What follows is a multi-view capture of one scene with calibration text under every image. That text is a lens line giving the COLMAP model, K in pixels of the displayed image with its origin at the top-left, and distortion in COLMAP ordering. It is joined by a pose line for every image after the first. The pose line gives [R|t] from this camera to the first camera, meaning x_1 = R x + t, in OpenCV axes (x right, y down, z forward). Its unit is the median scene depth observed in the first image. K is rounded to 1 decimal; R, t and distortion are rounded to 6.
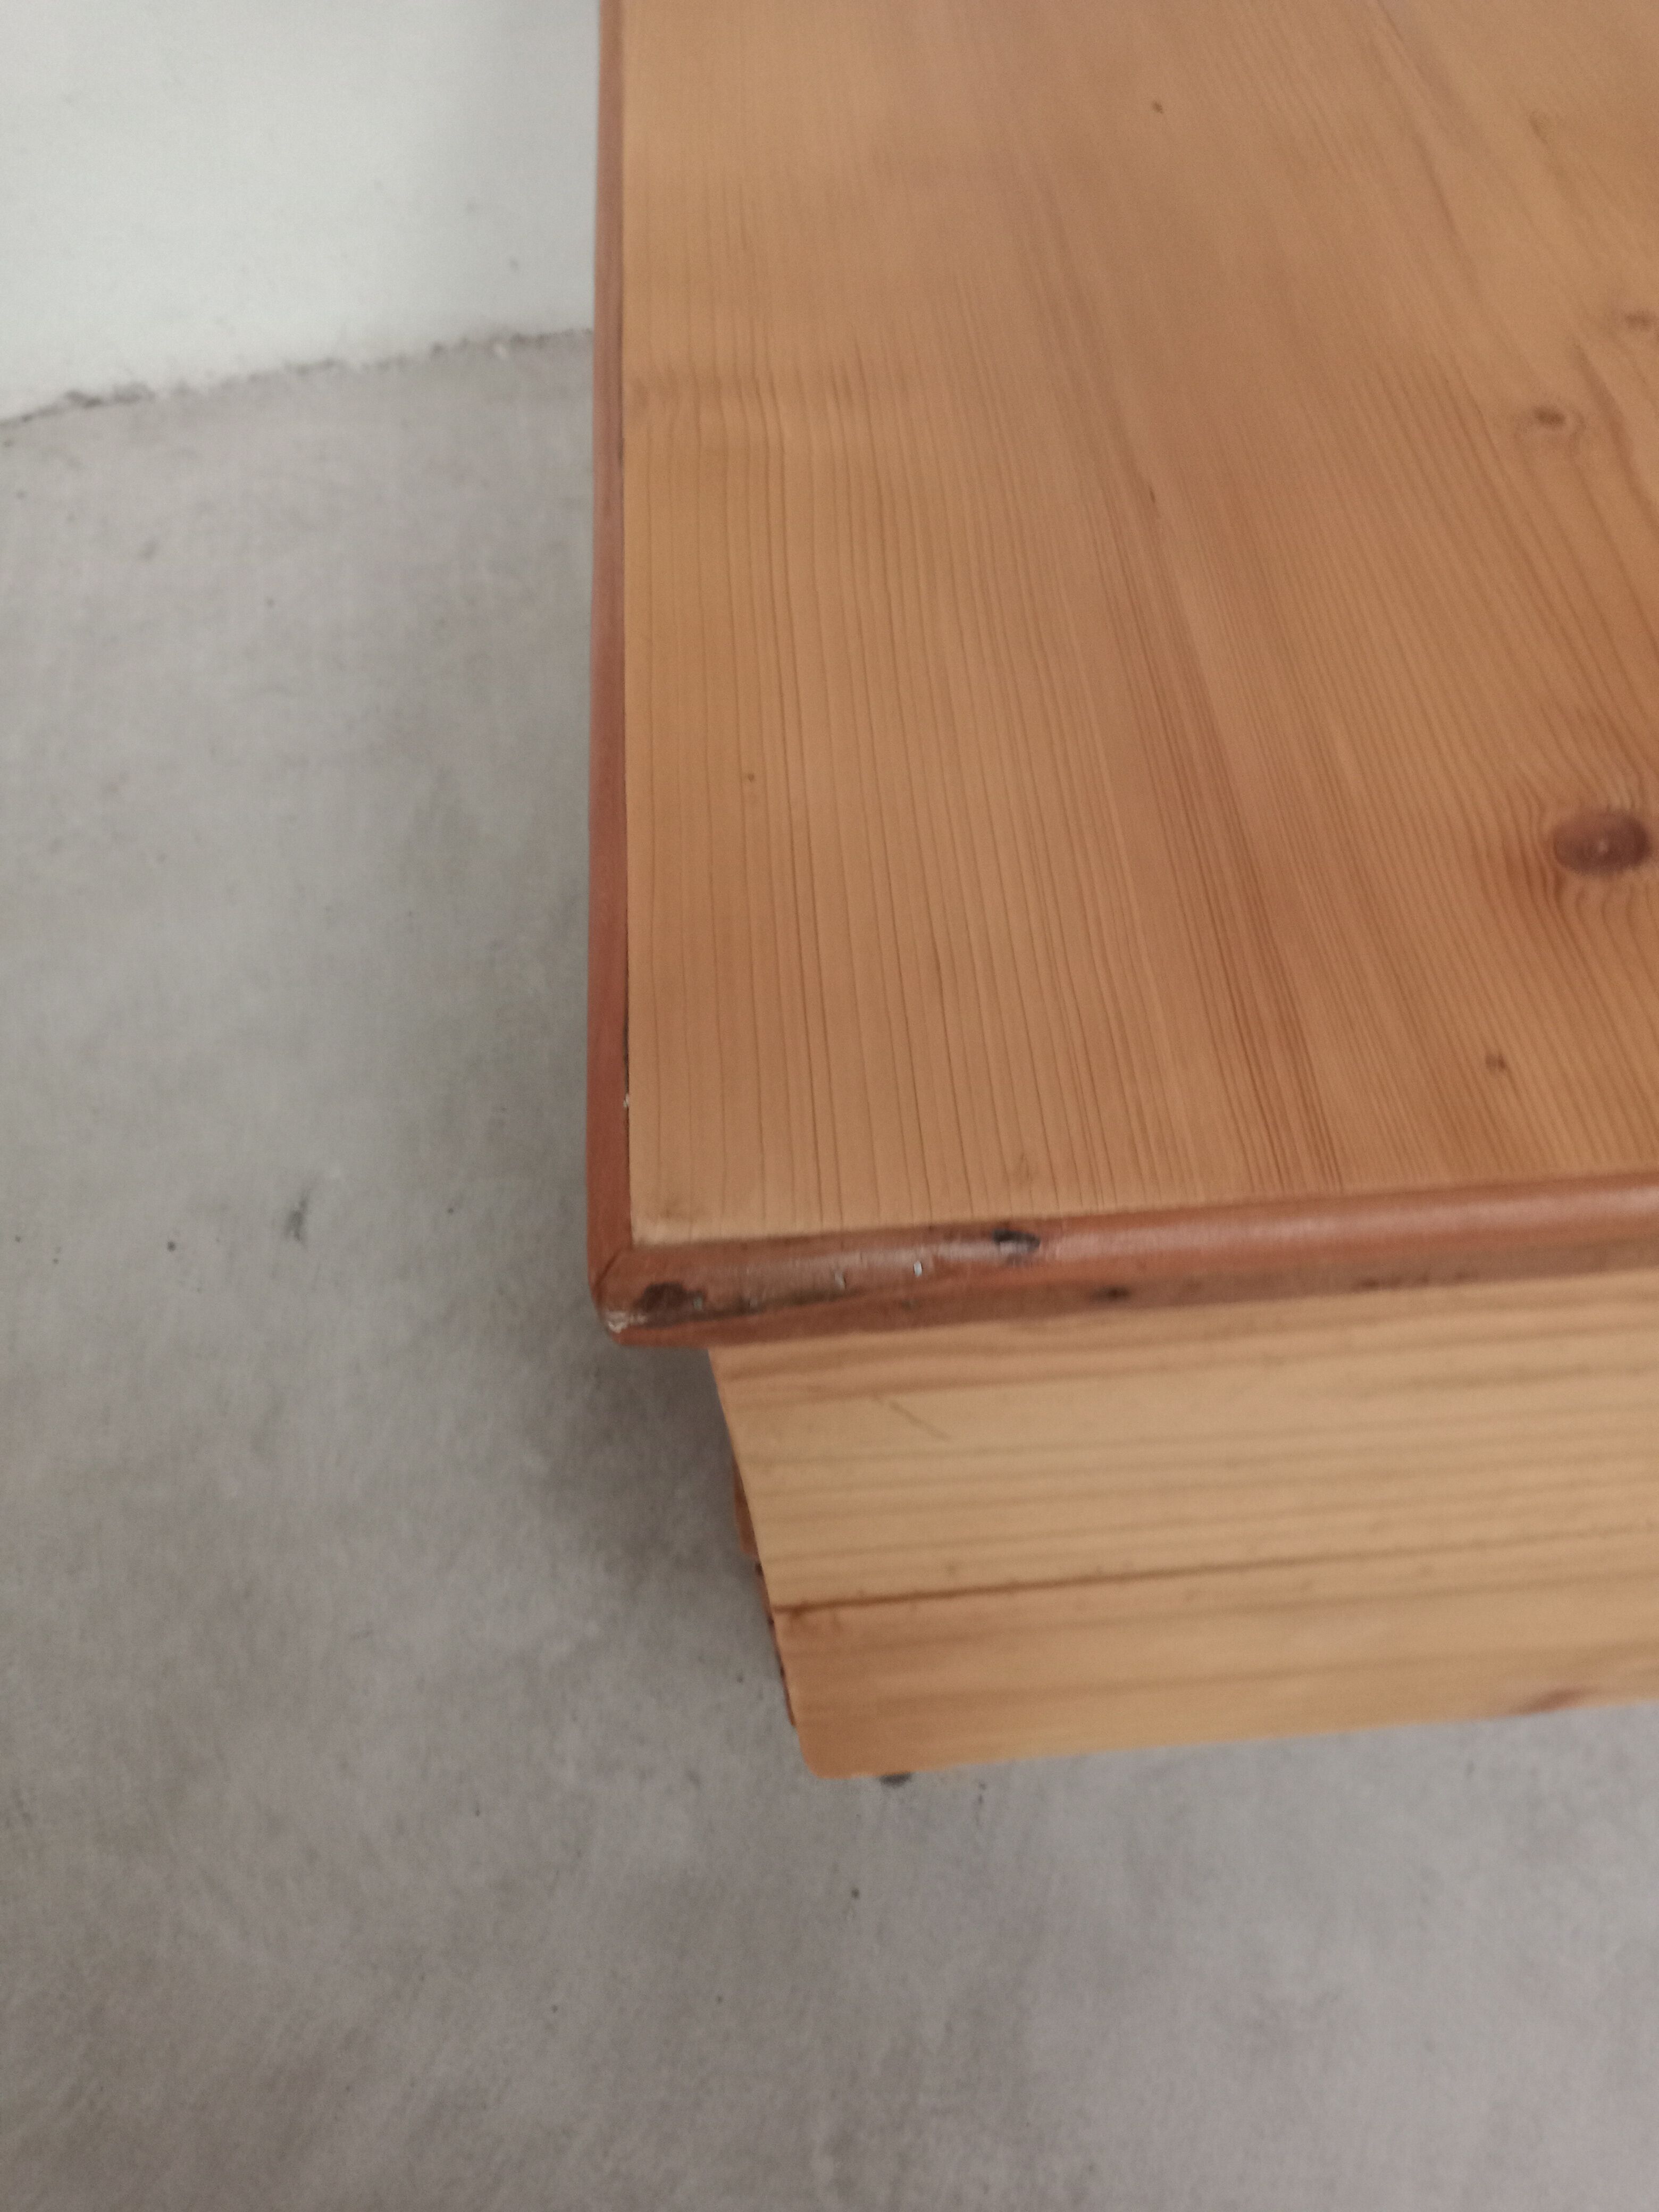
lens RADIAL K [[1717.1, 0, 827.7], [0, 1717.1, 1067.2], [0, 0, 1]] dist [0.134029, -0.216207]
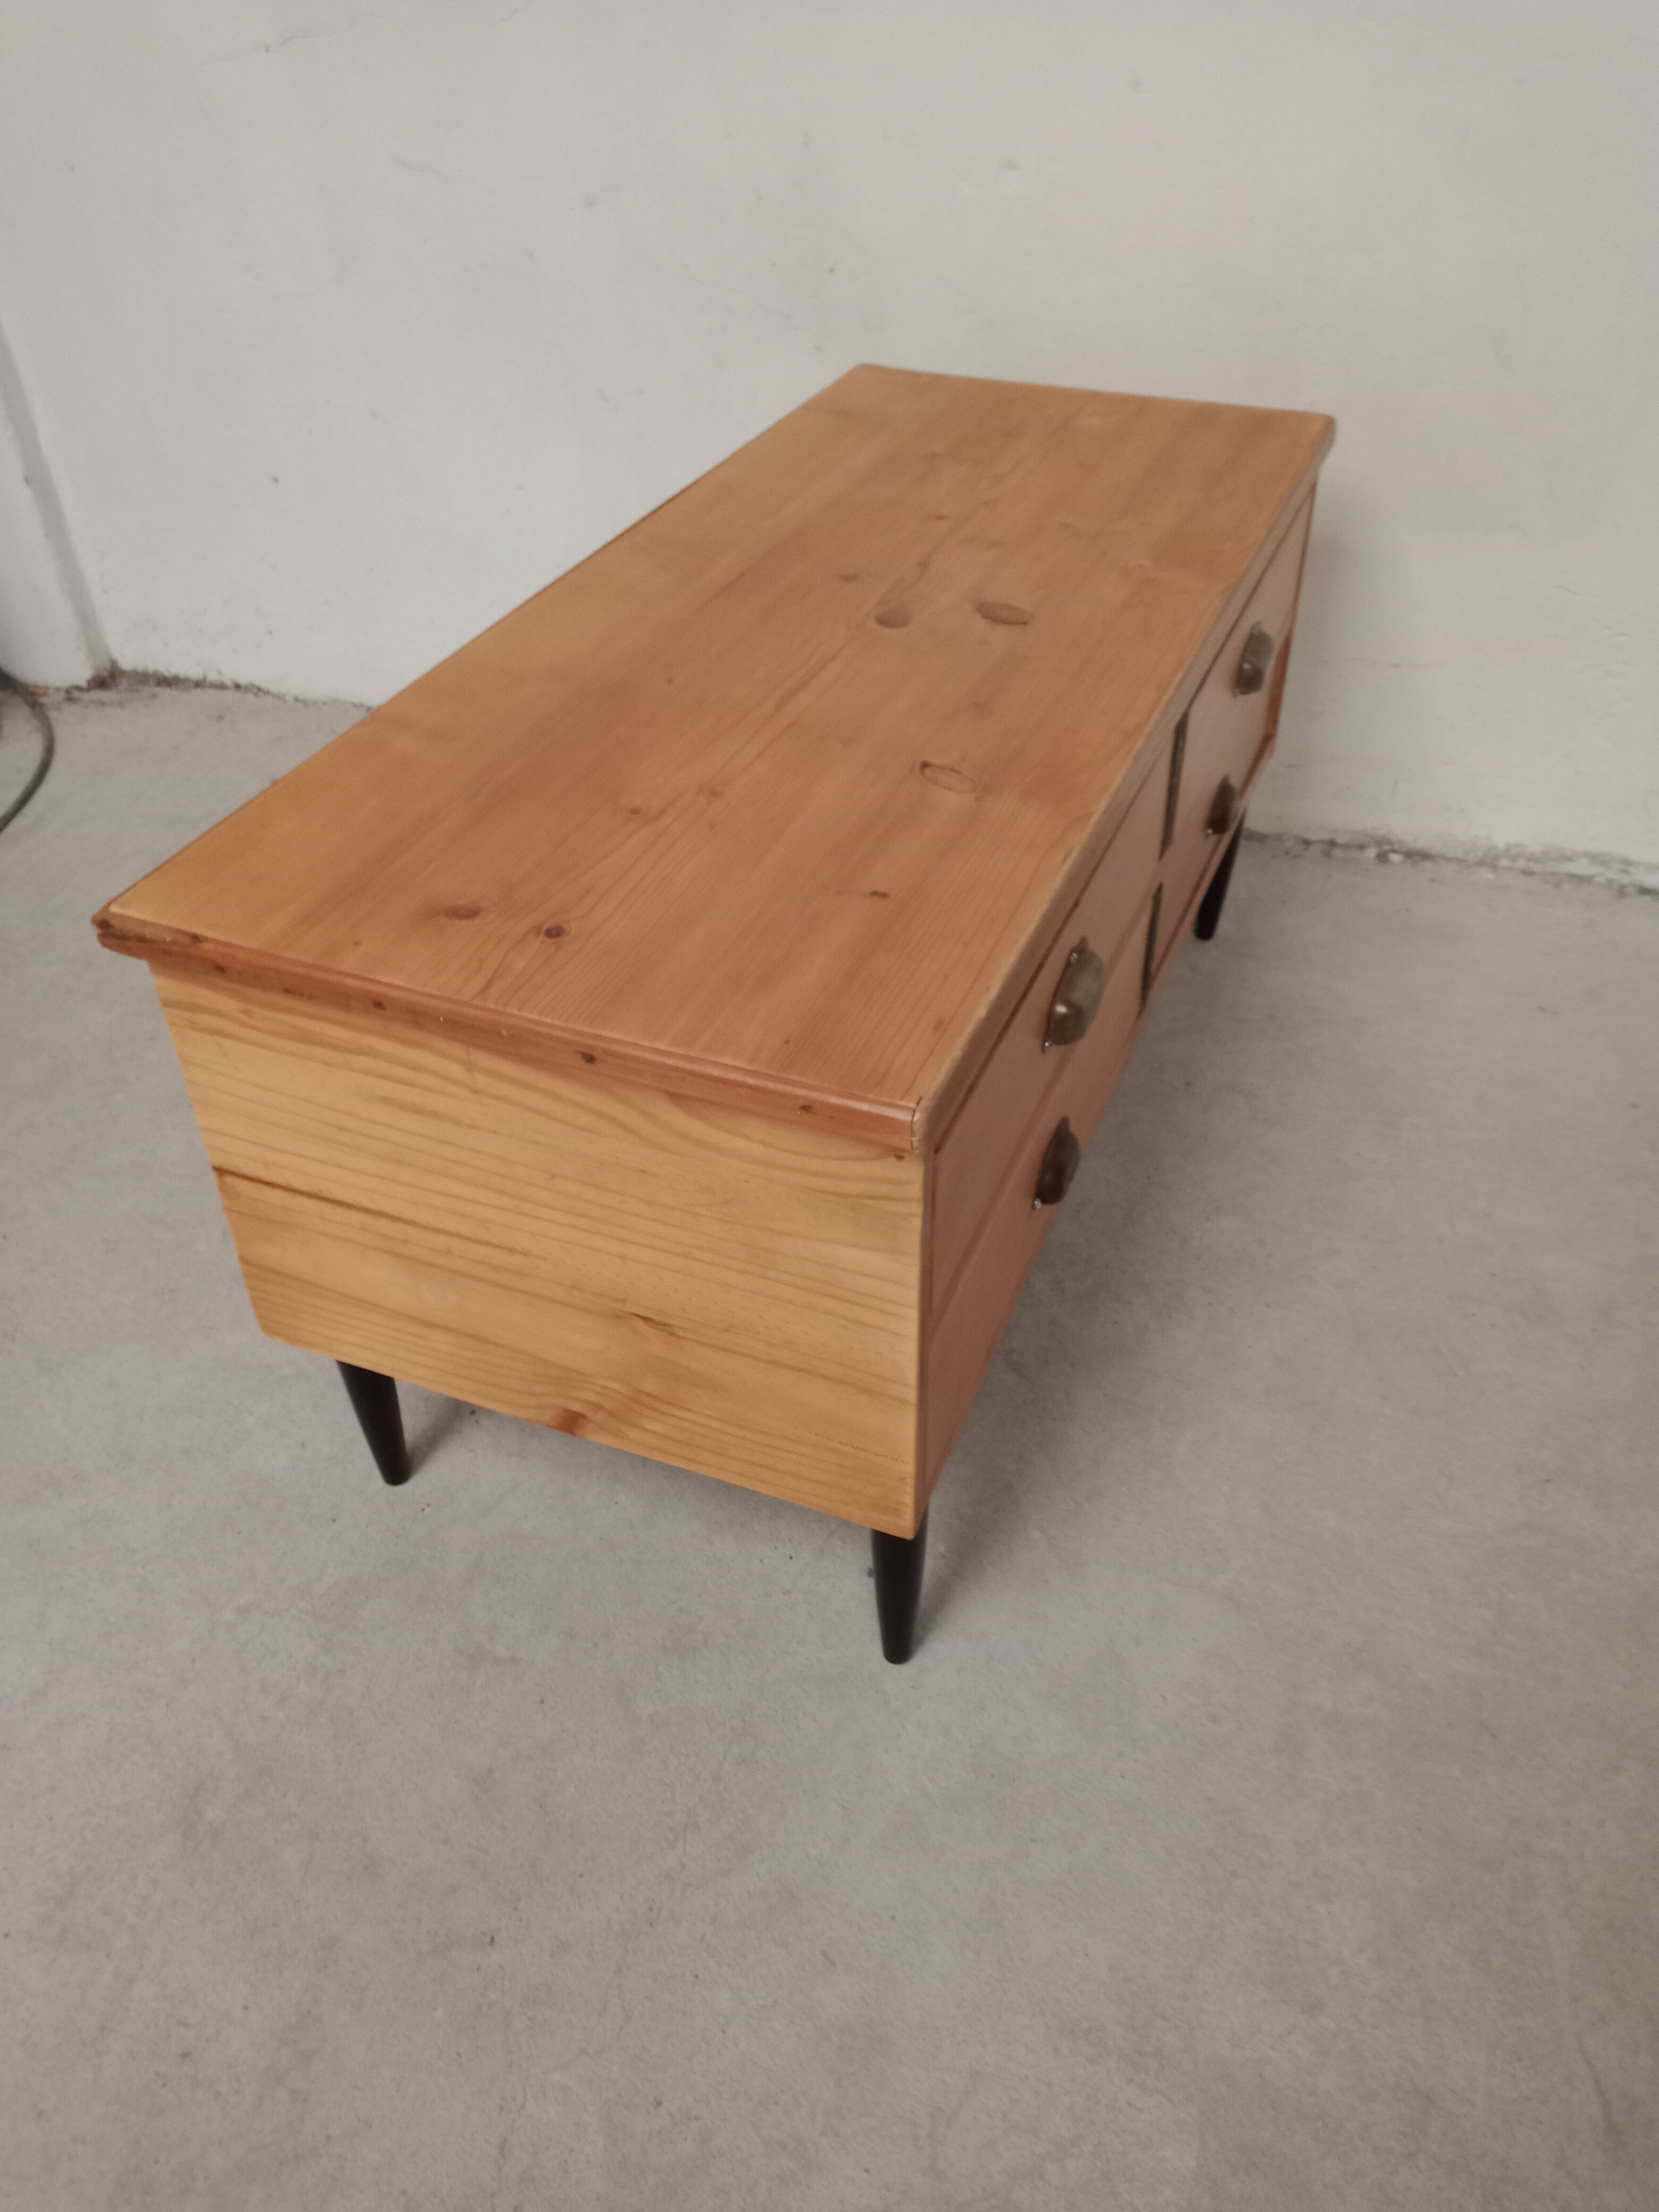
lens RADIAL K [[1669.9, 0, 836.3], [0, 1669.9, 1079.8], [0, 0, 1]] dist [0.082163, -0.135793]
pose [[0.897681, 0.315544, -0.307572, 1.407375], [-0.379507, 0.908344, -0.175744, 0.275606], [0.223926, 0.274488, 0.935154, -1.016240]]
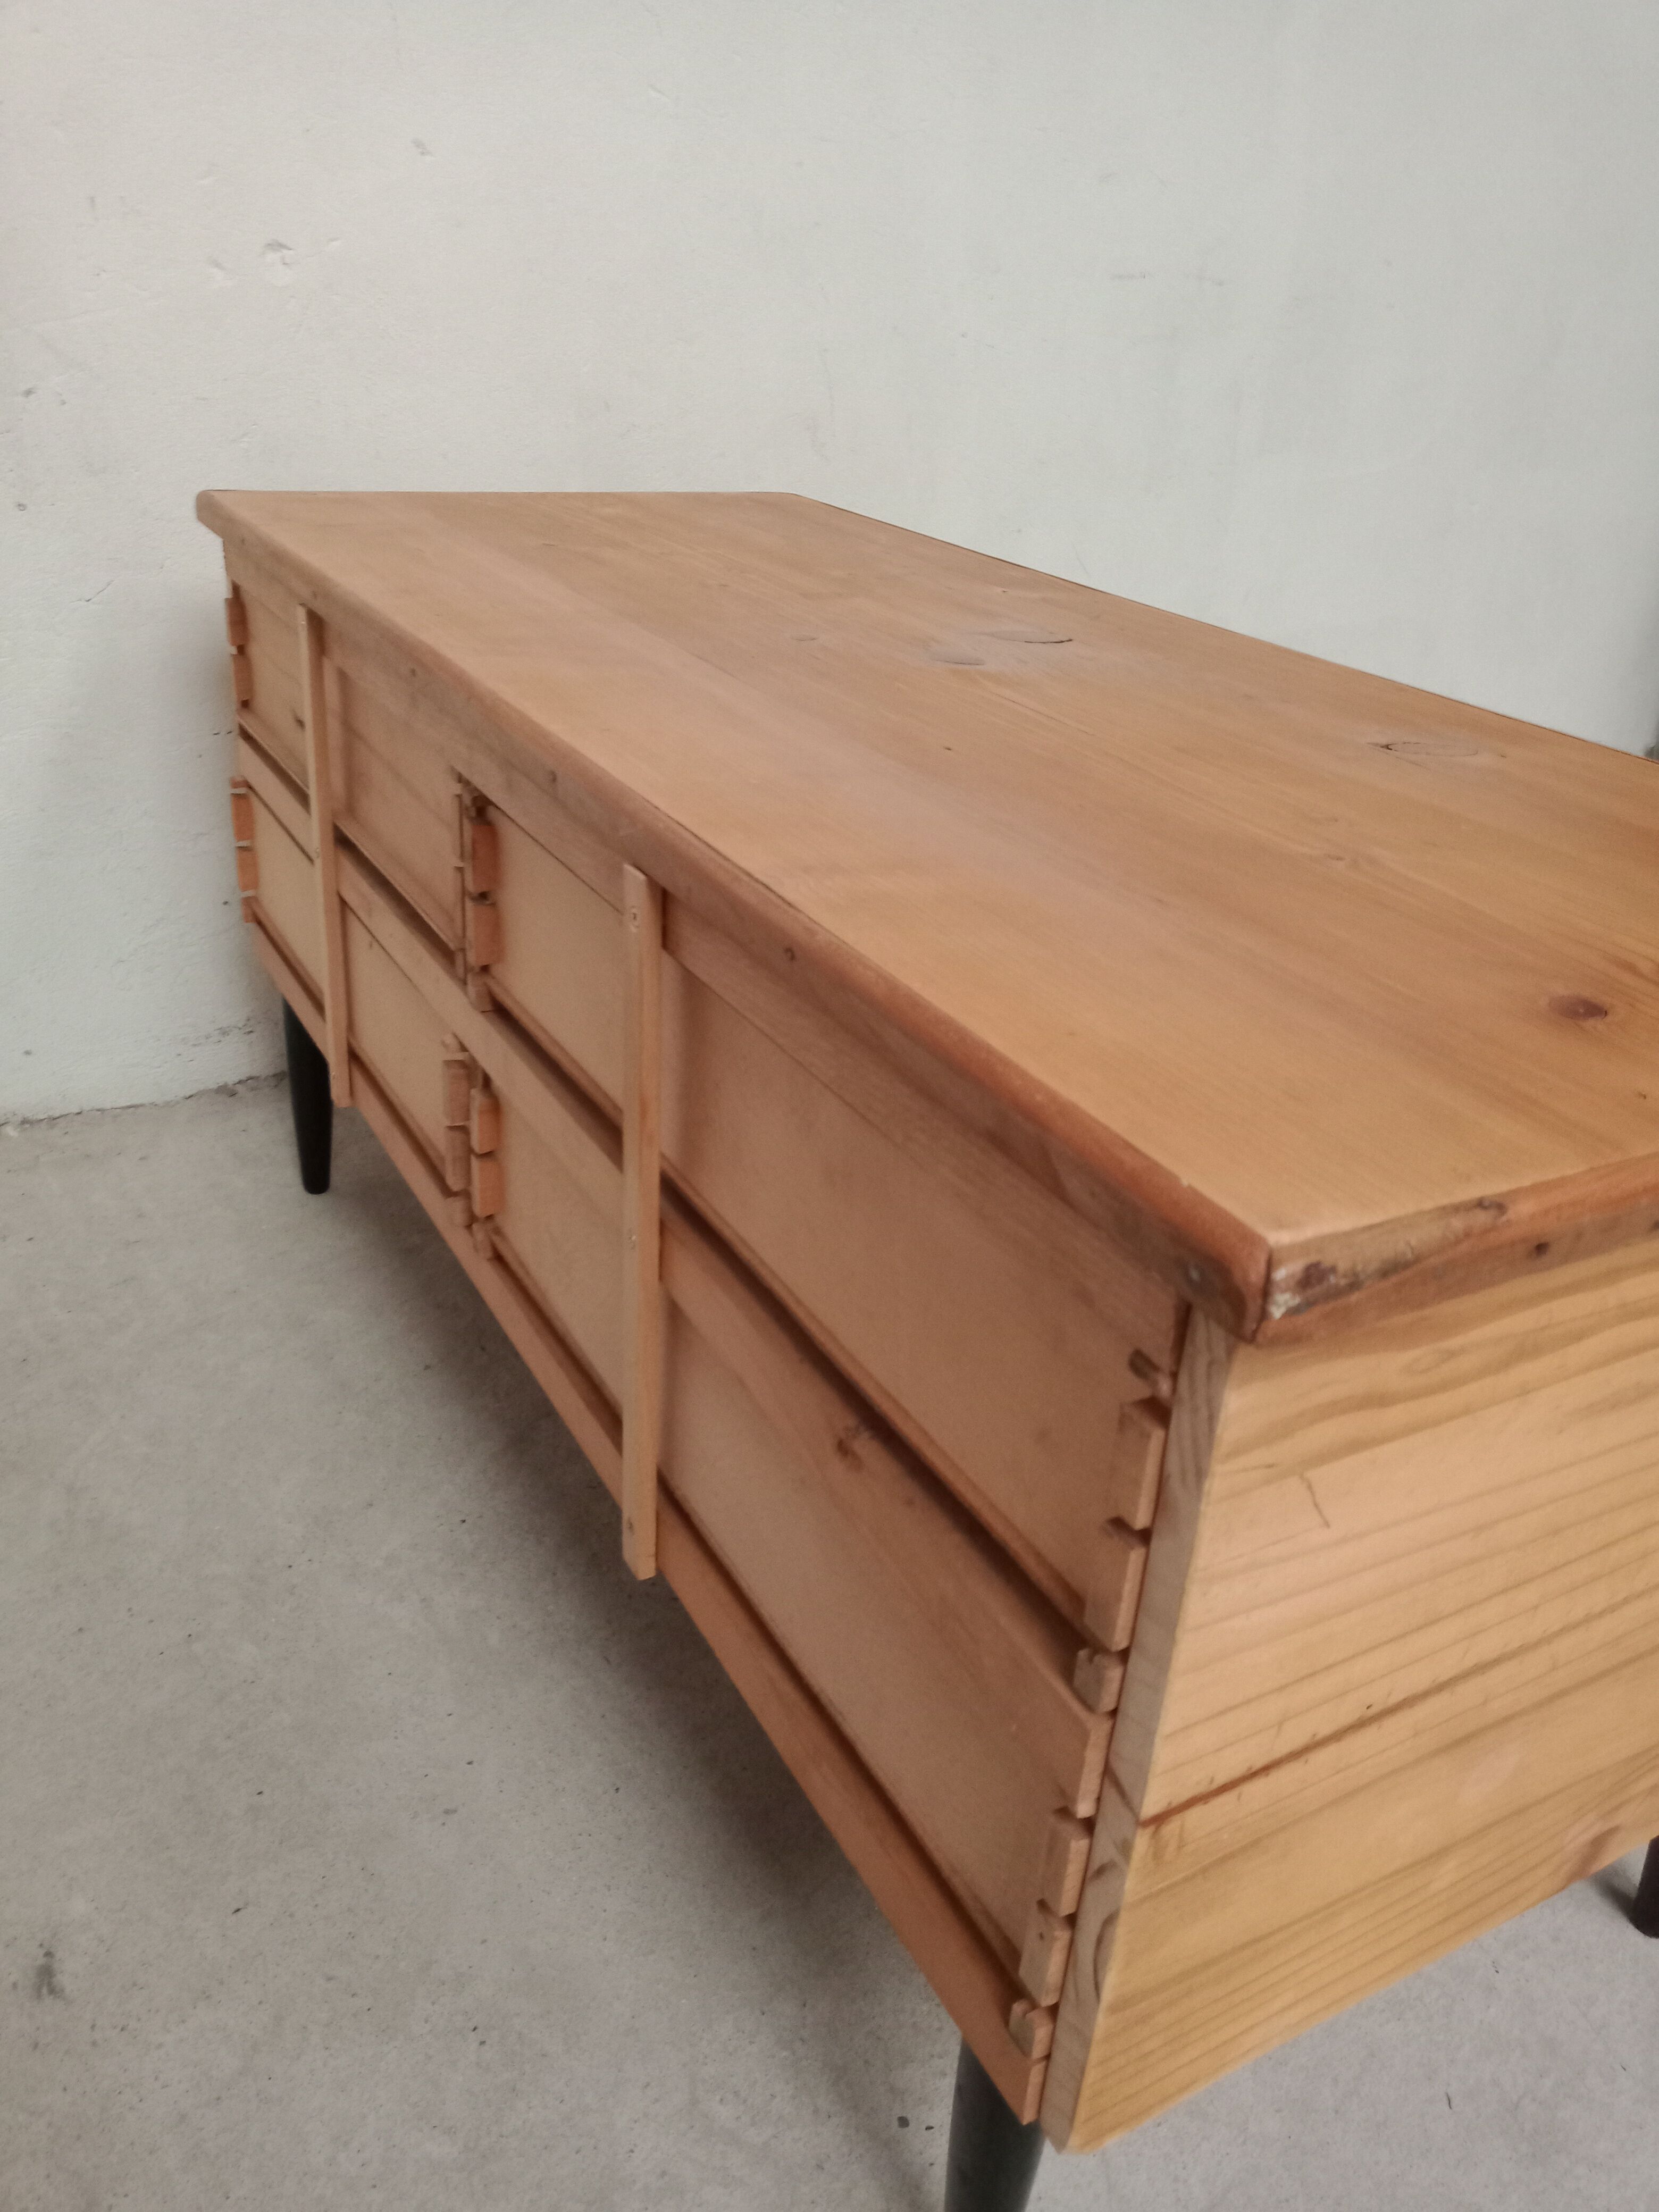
lens RADIAL K [[1701.7, 0, 812.6], [0, 1701.7, 1101.0], [0, 0, 1]] dist [0.028130, -0.013059]
pose [[0.903448, -0.077228, 0.421683, -0.620700], [0.253483, 0.889501, -0.380177, 0.261508], [-0.345728, 0.450359, 0.823194, -0.006006]]
